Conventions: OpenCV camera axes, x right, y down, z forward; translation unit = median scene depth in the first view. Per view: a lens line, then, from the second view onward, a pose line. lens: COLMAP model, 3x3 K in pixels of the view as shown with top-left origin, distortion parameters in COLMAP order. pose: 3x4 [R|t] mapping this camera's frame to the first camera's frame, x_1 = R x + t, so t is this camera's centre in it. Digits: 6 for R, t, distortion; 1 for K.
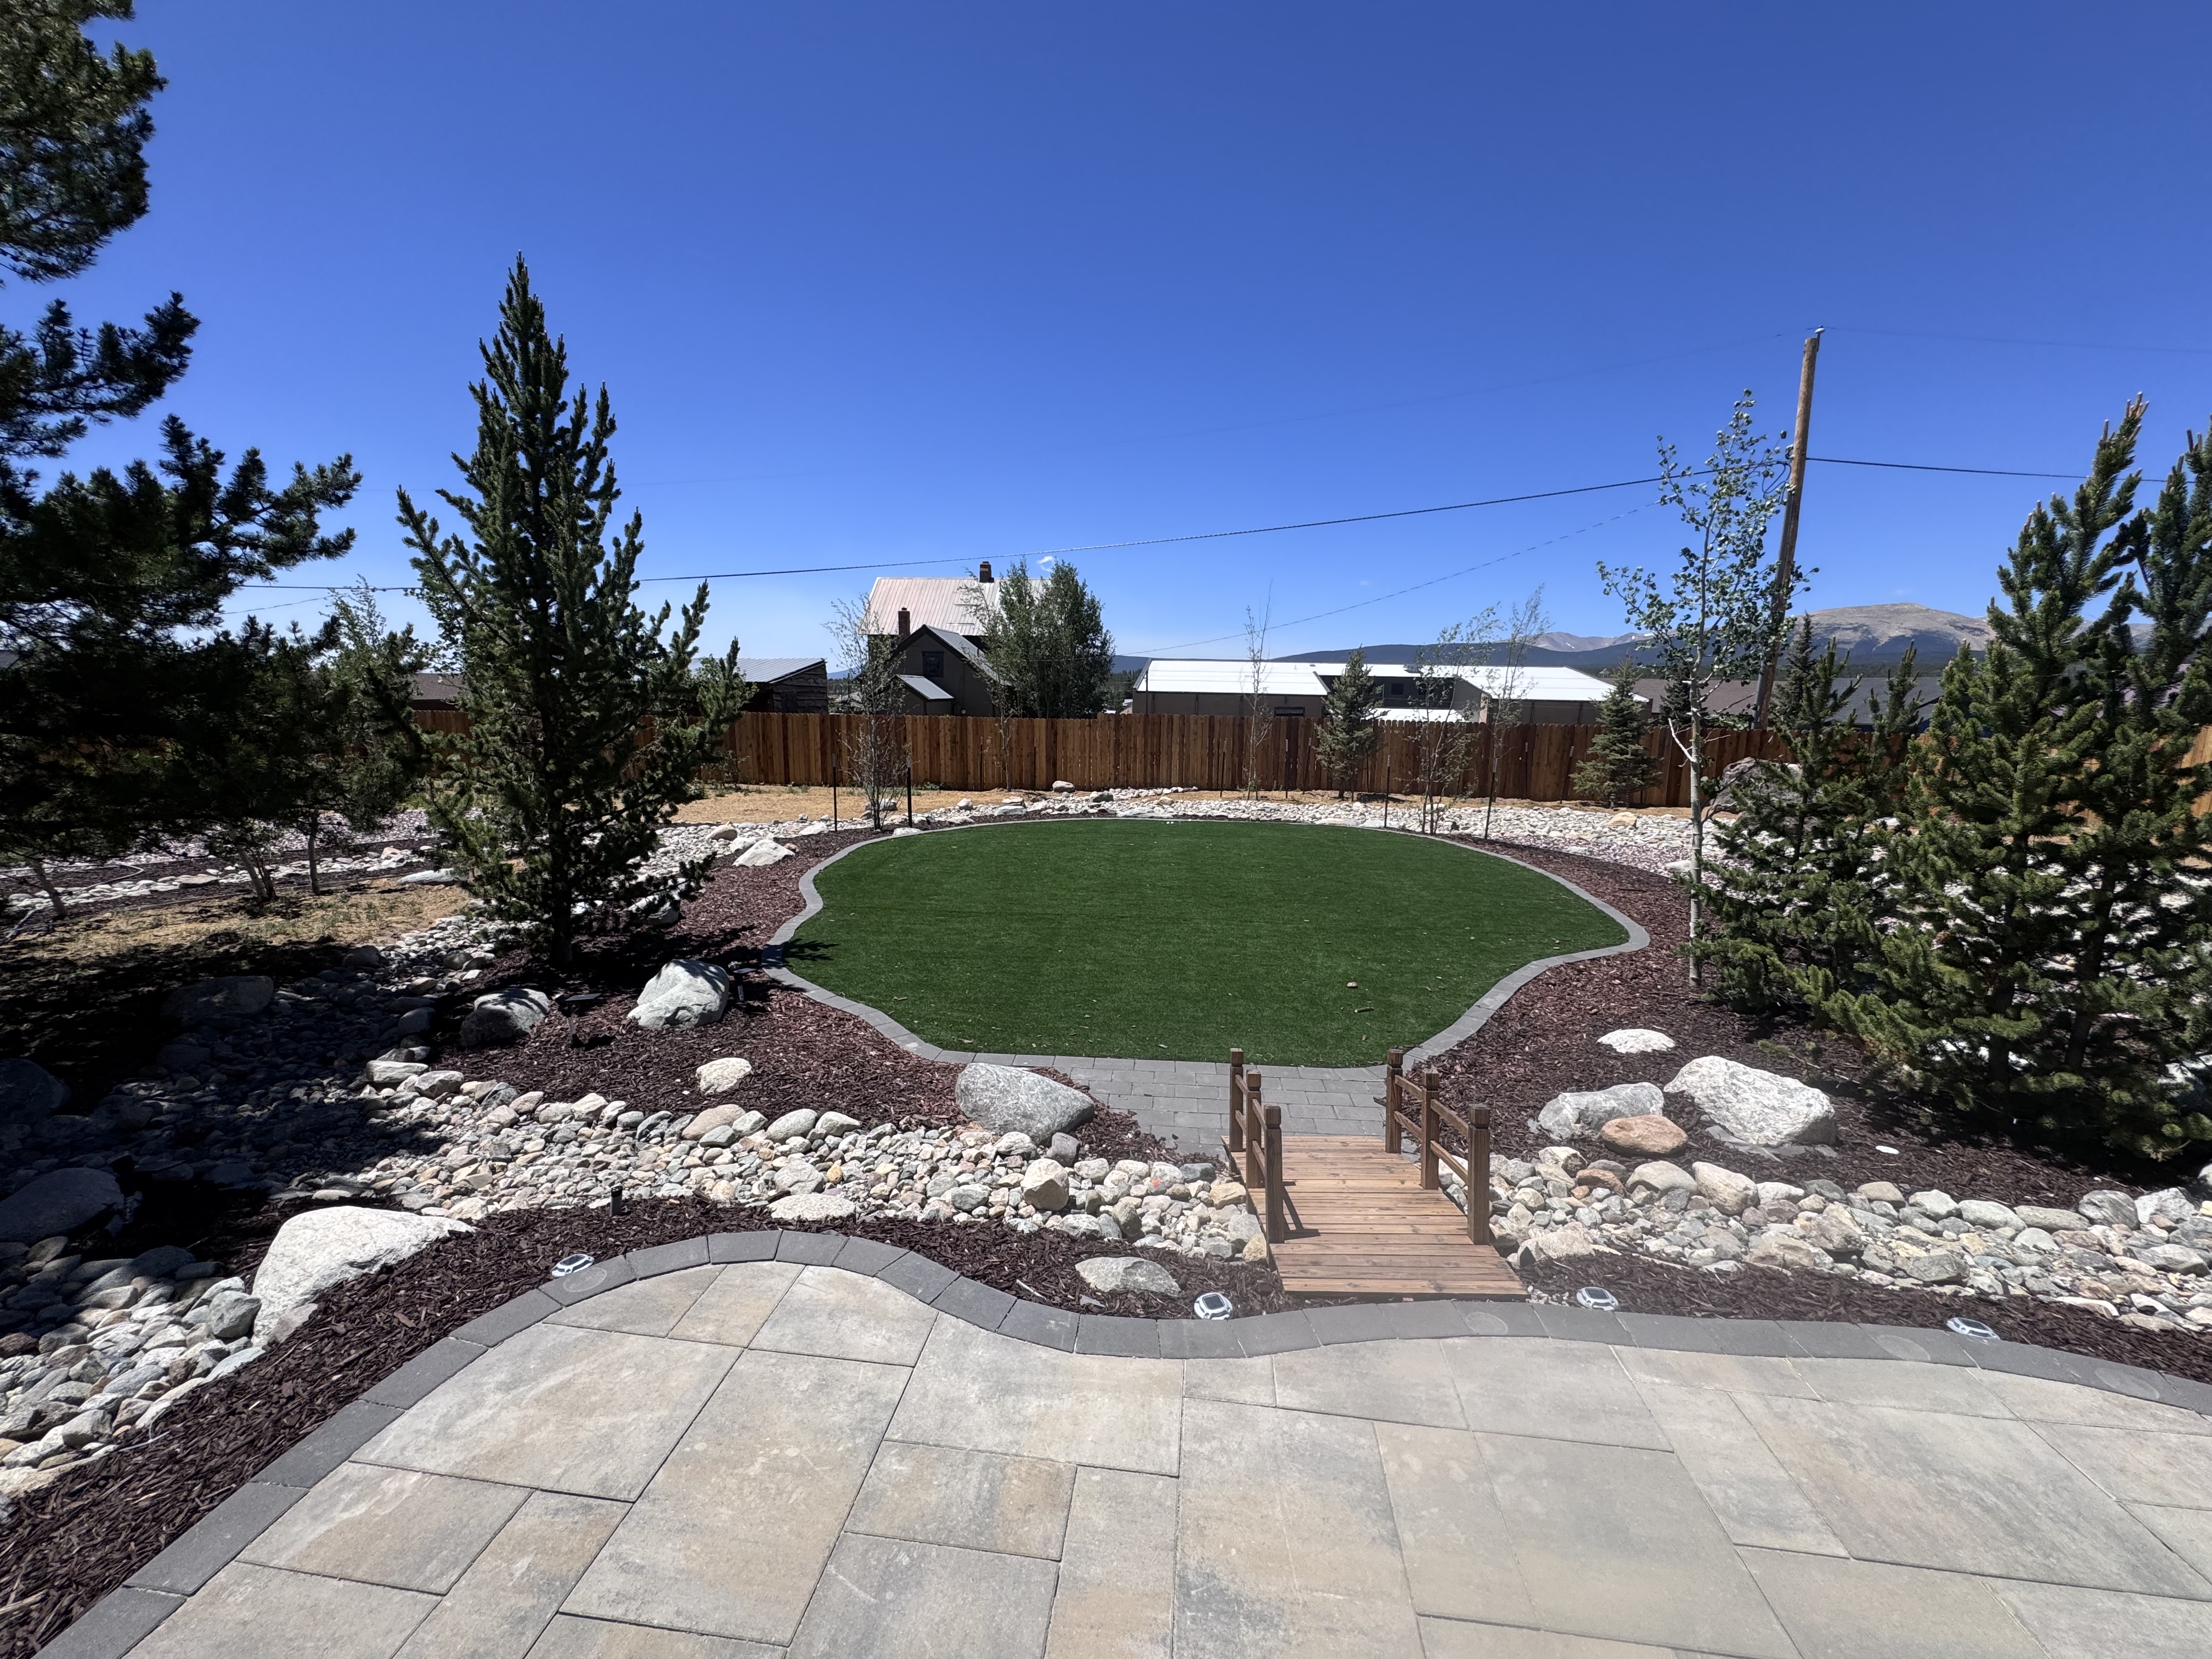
lens RADIAL K [[885.4, 0, 1105.7], [0, 885.4, 824.9], [0, 0, 1]] dist [-0.003555, 0.000444]
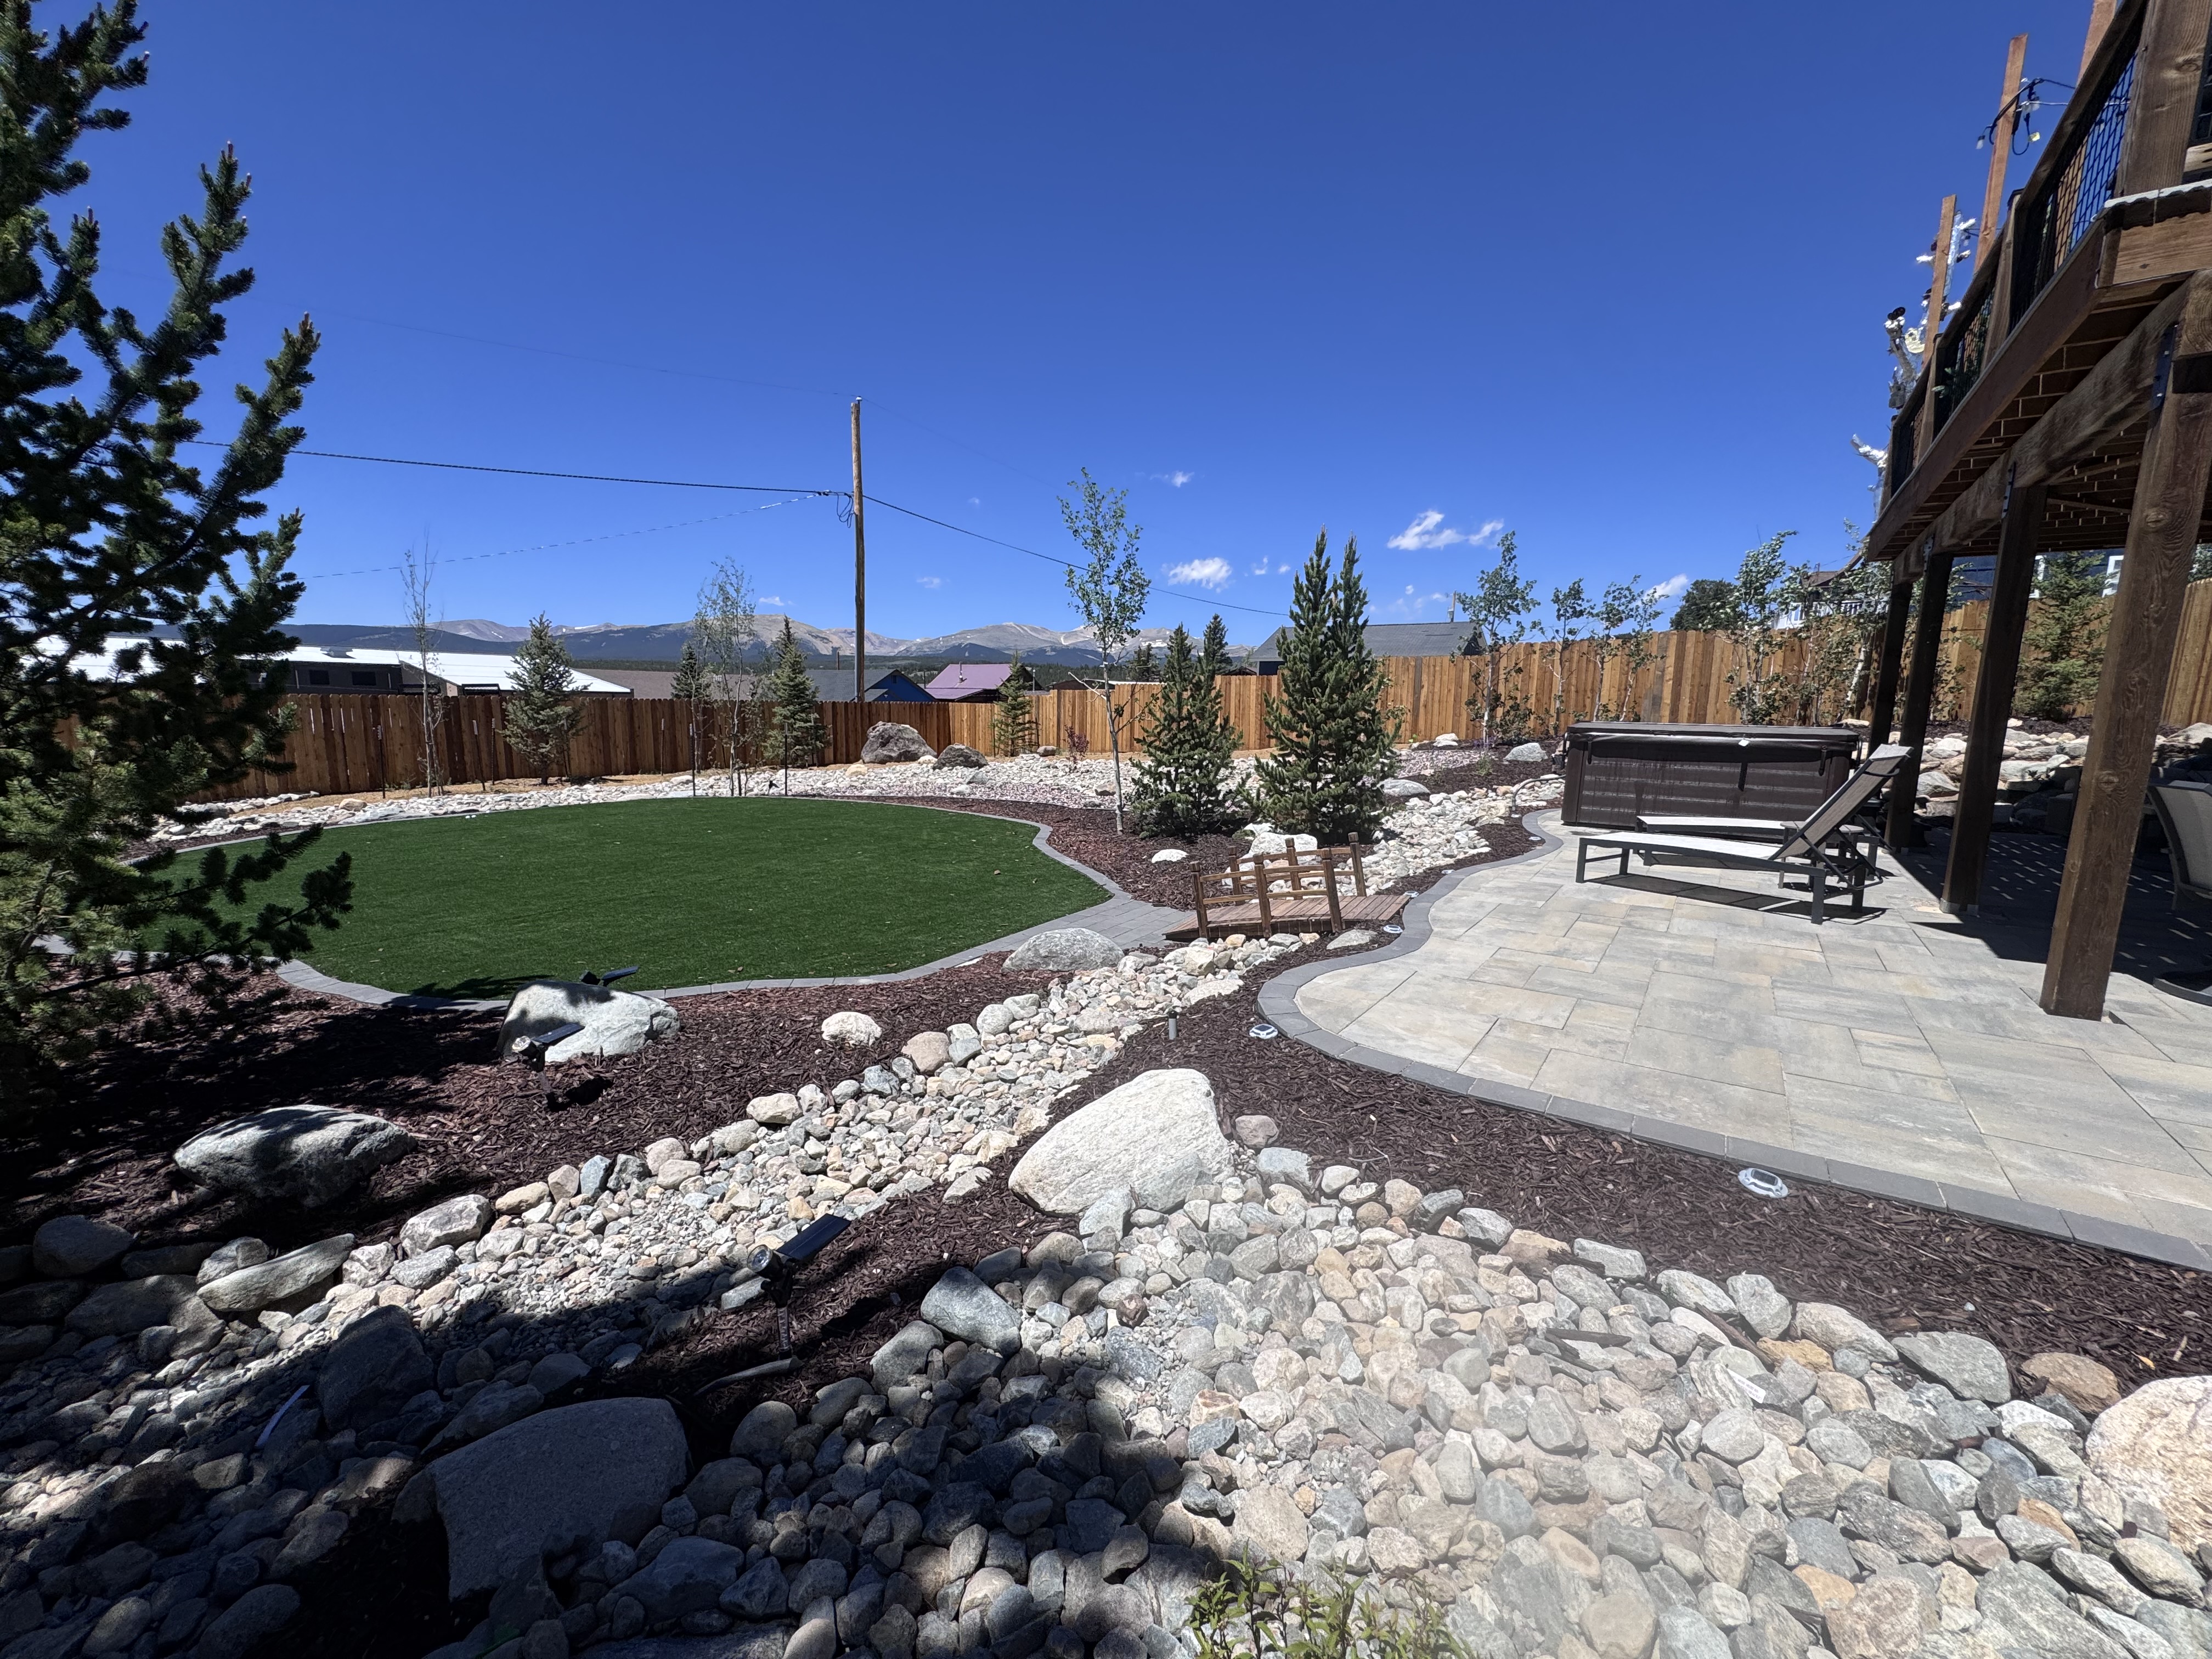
lens RADIAL K [[885.4, 0, 1105.0], [0, 885.4, 820.5], [0, 0, 1]] dist [-0.003555, 0.000444]
pose [[0.478381, -0.130870, 0.868346, -0.906259], [0.128404, 0.988629, 0.078259, 0.031804], [-0.868714, 0.074061, 0.489746, 0.275862]]
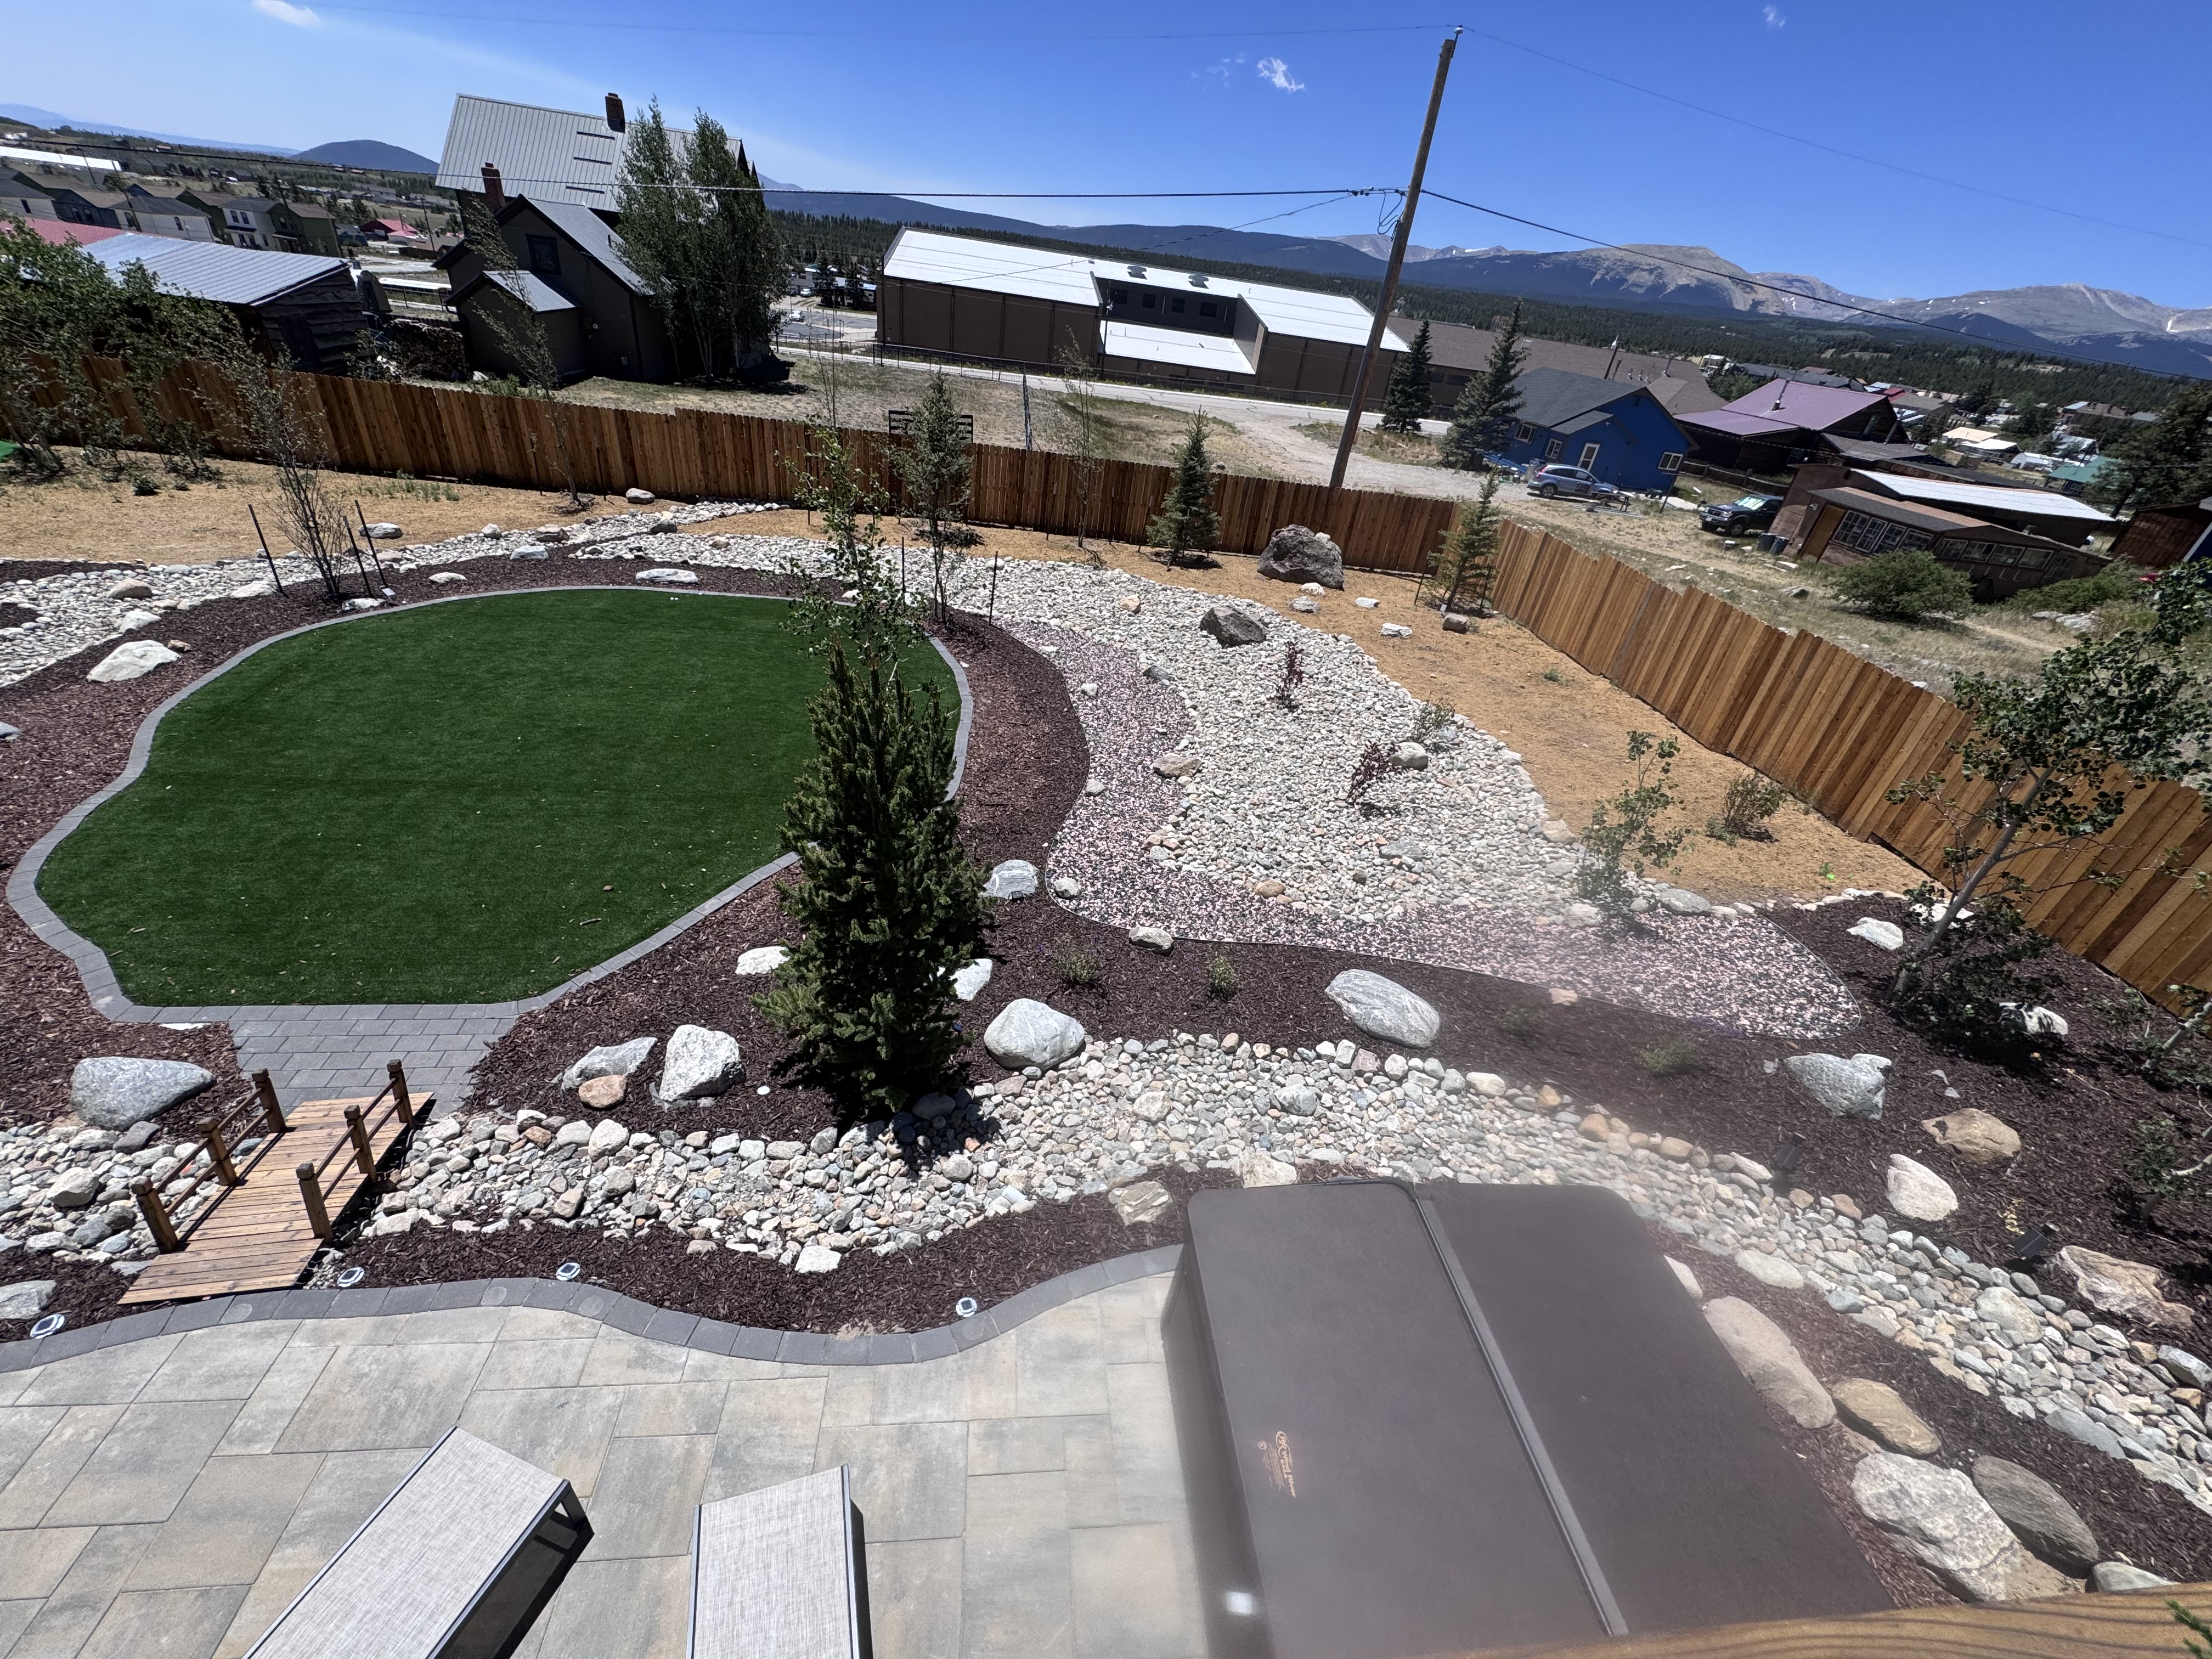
lens RADIAL K [[885.4, 0, 1113.1], [0, 885.4, 827.0], [0, 0, 1]] dist [-0.003555, 0.000444]
pose [[0.970979, -0.026492, 0.237693, 0.800508], [-0.072930, 0.913714, 0.399759, -0.522102], [-0.227774, -0.405492, 0.885265, -0.245868]]
